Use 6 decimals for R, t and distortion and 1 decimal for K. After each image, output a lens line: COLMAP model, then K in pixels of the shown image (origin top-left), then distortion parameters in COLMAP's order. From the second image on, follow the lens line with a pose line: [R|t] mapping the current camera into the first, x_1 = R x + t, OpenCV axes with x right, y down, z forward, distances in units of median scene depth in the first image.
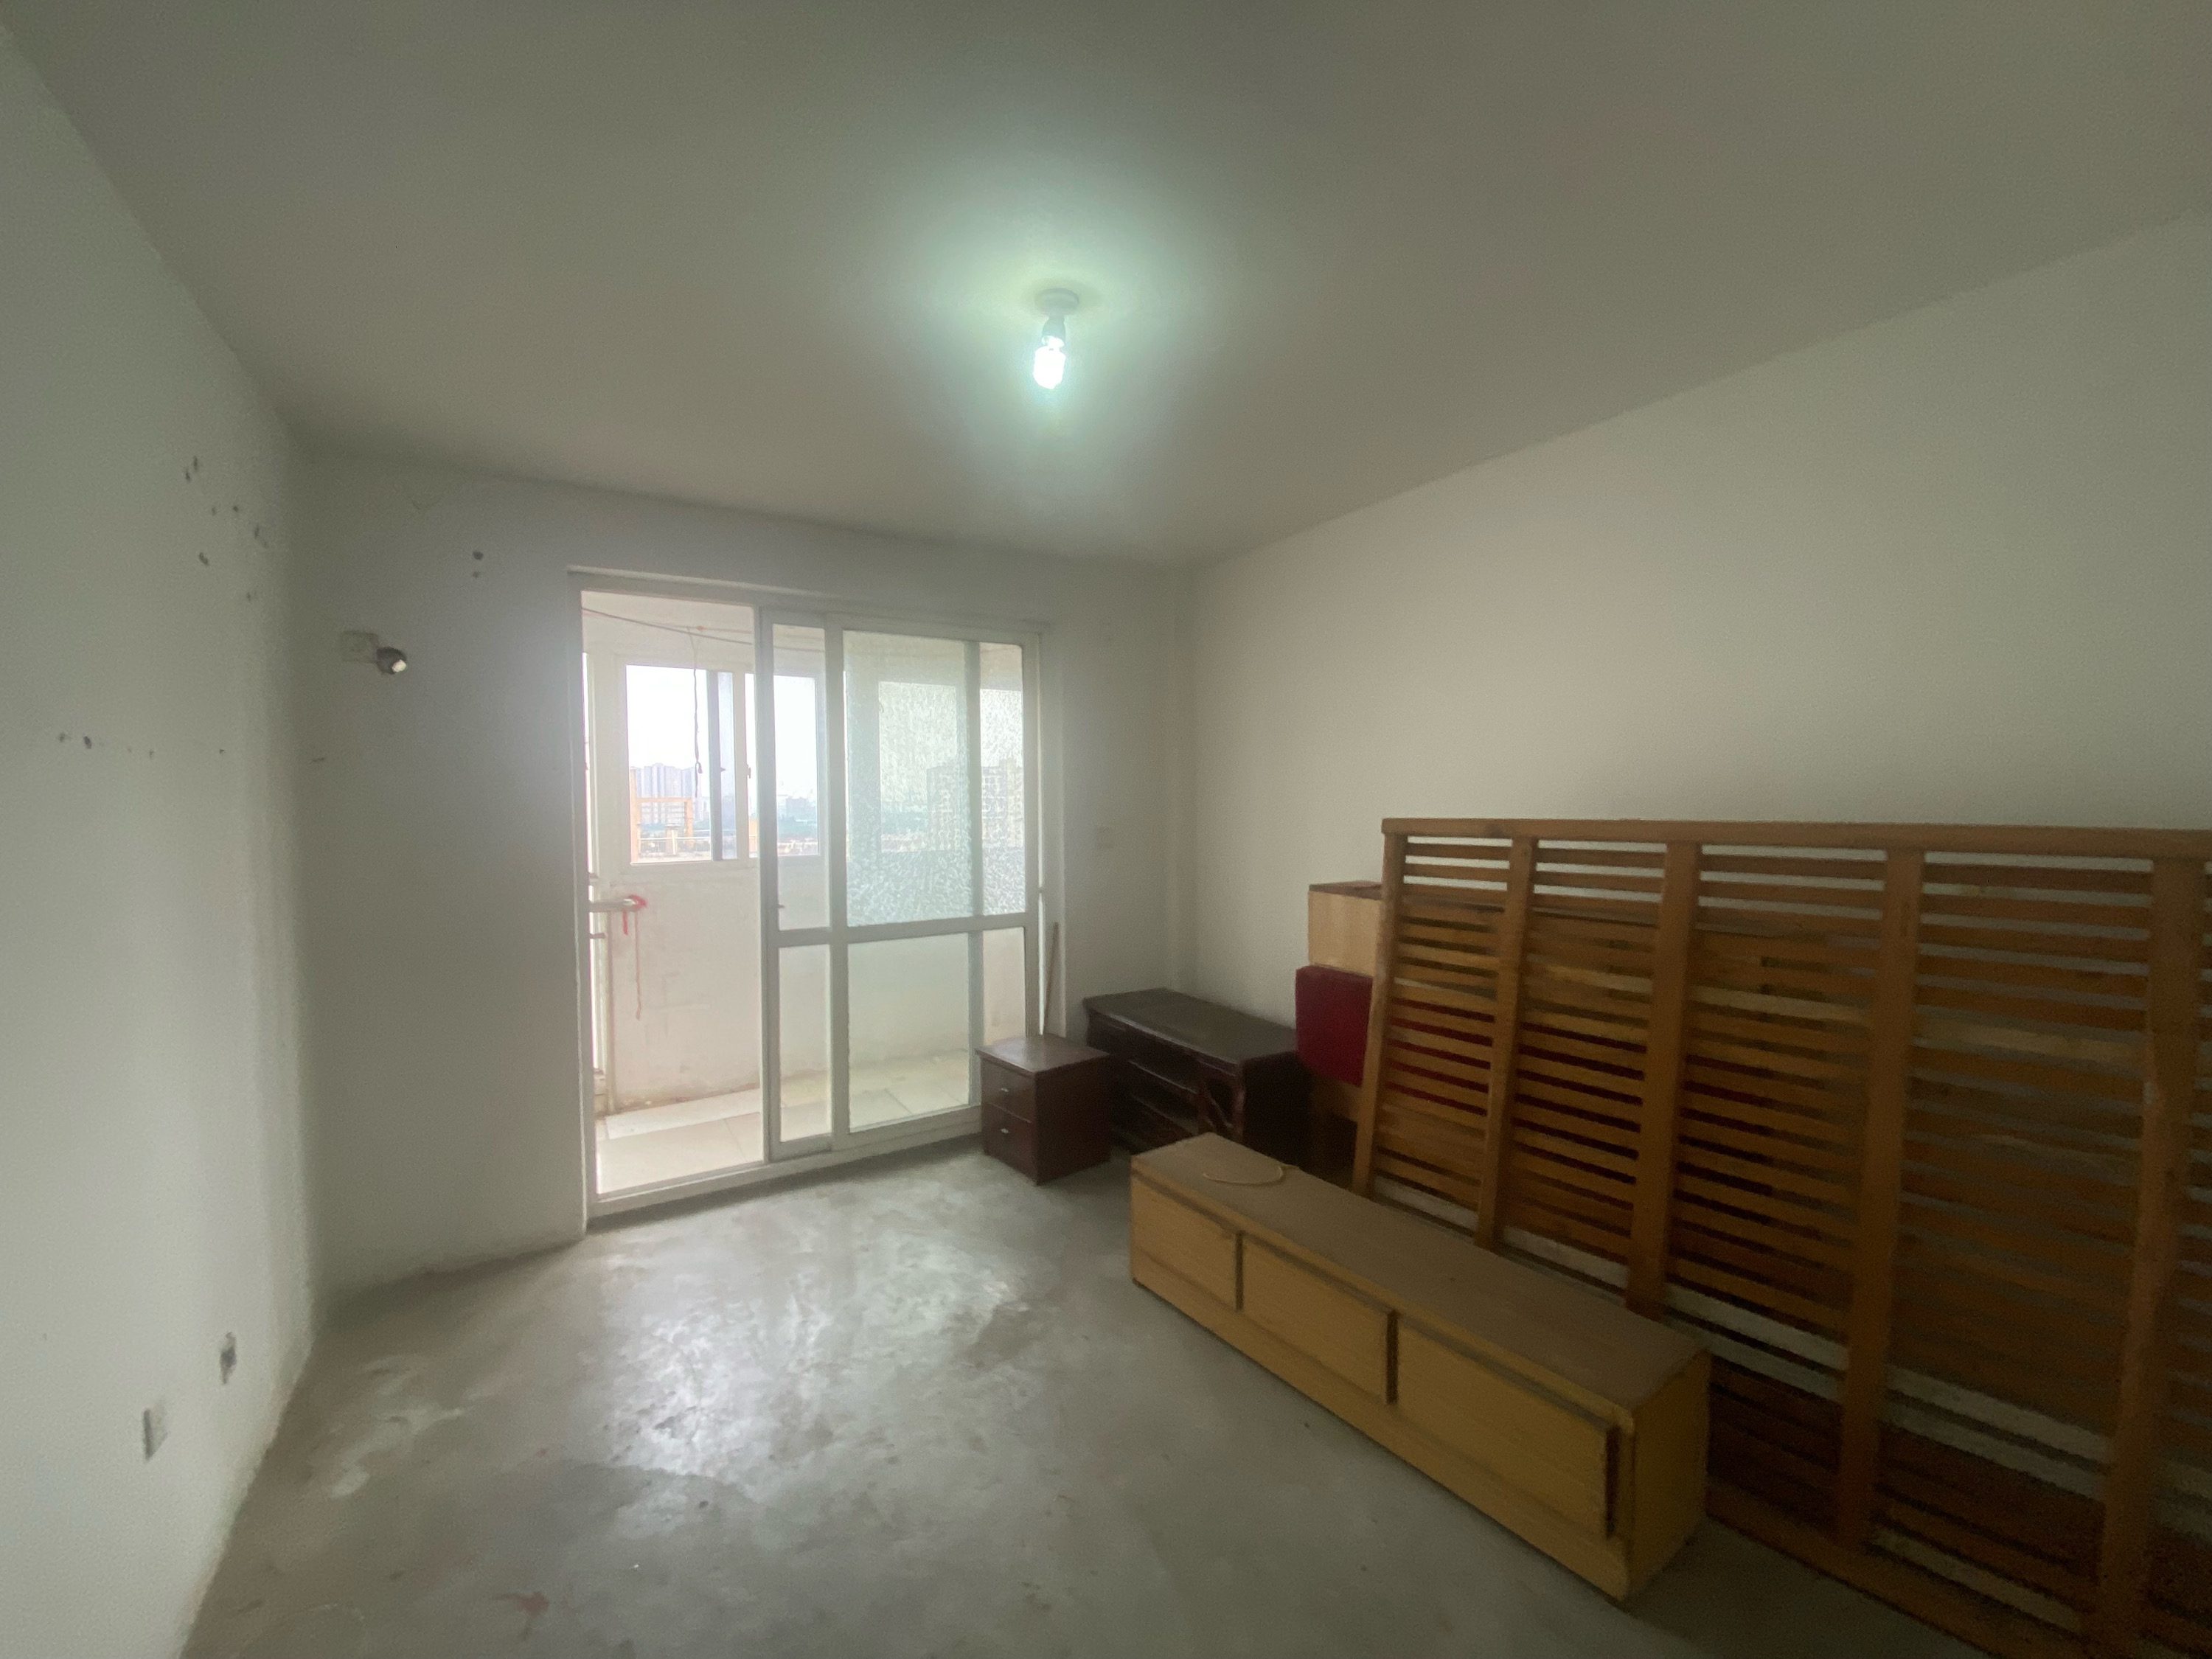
lens RADIAL K [[888.4, 0, 1108.7], [0, 888.4, 821.1], [0, 0, 1]] dist [0.001877, 0.000075]
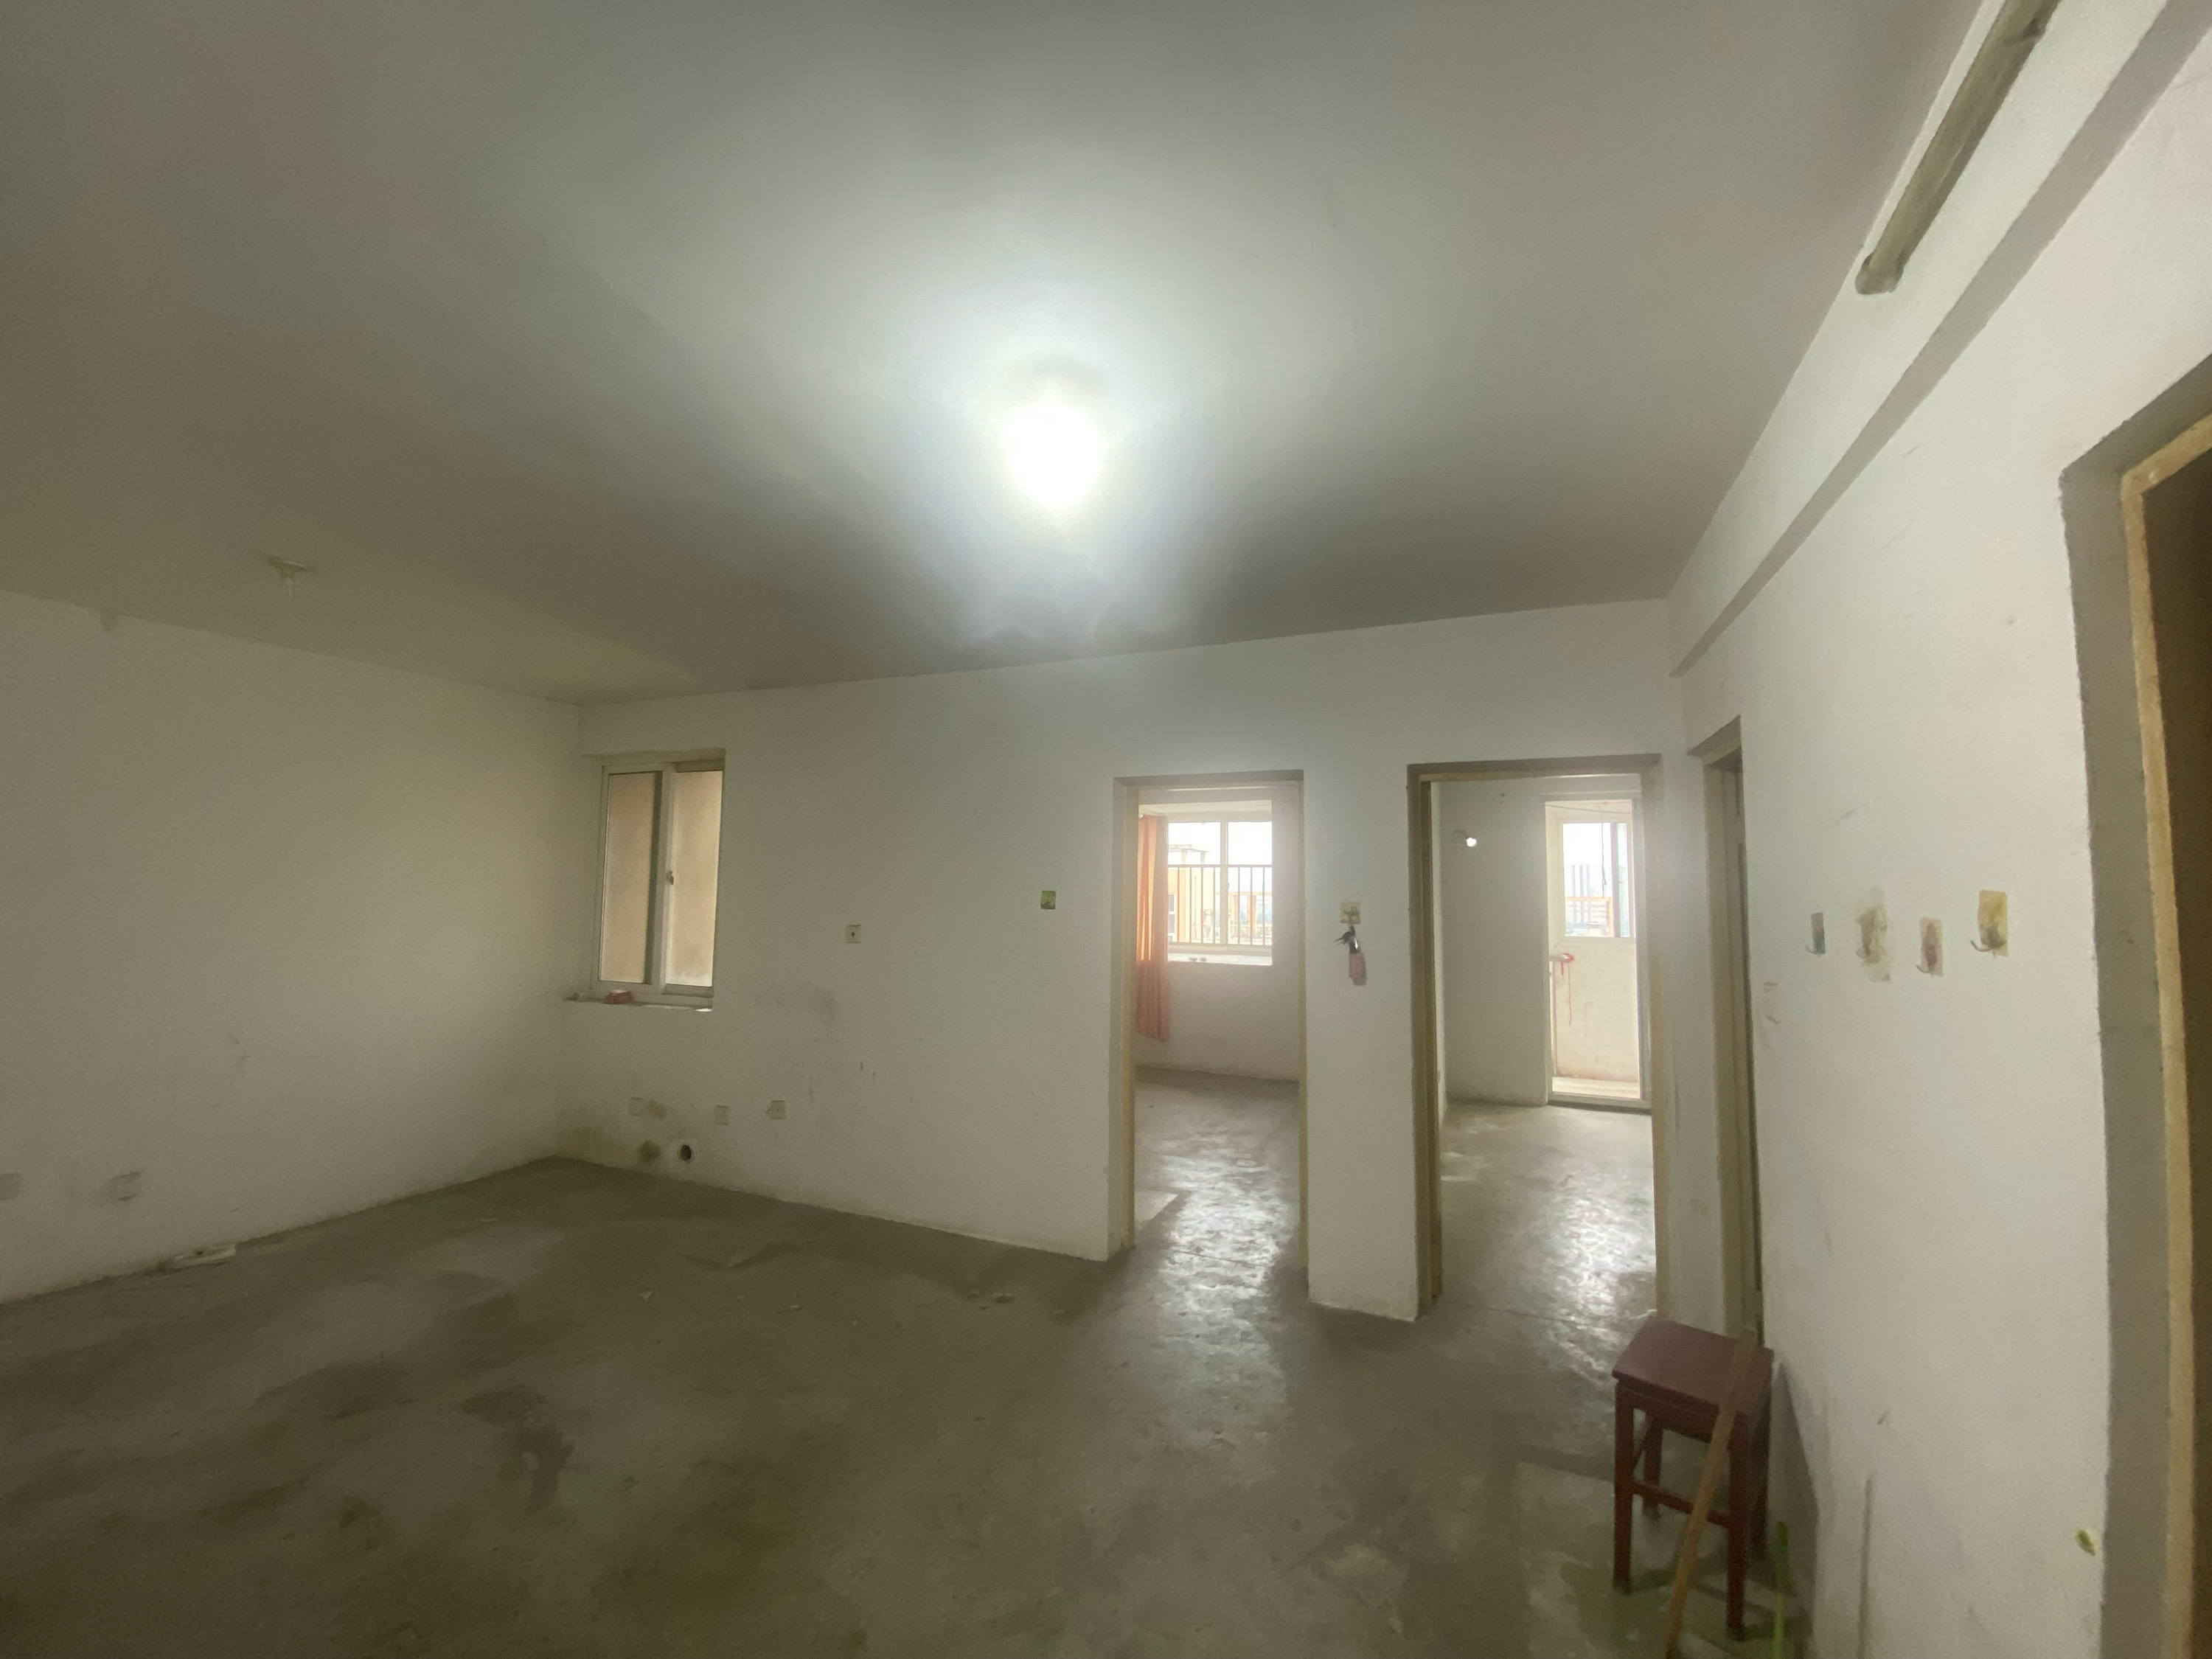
lens RADIAL K [[888.4, 0, 1108.7], [0, 888.4, 821.1], [0, 0, 1]] dist [0.001877, 0.000075]
pose [[0.576388, -0.046374, -0.815859, 0.391809], [-0.044199, 0.995158, -0.087791, 0.017732], [0.815980, 0.086662, 0.571548, -0.772289]]
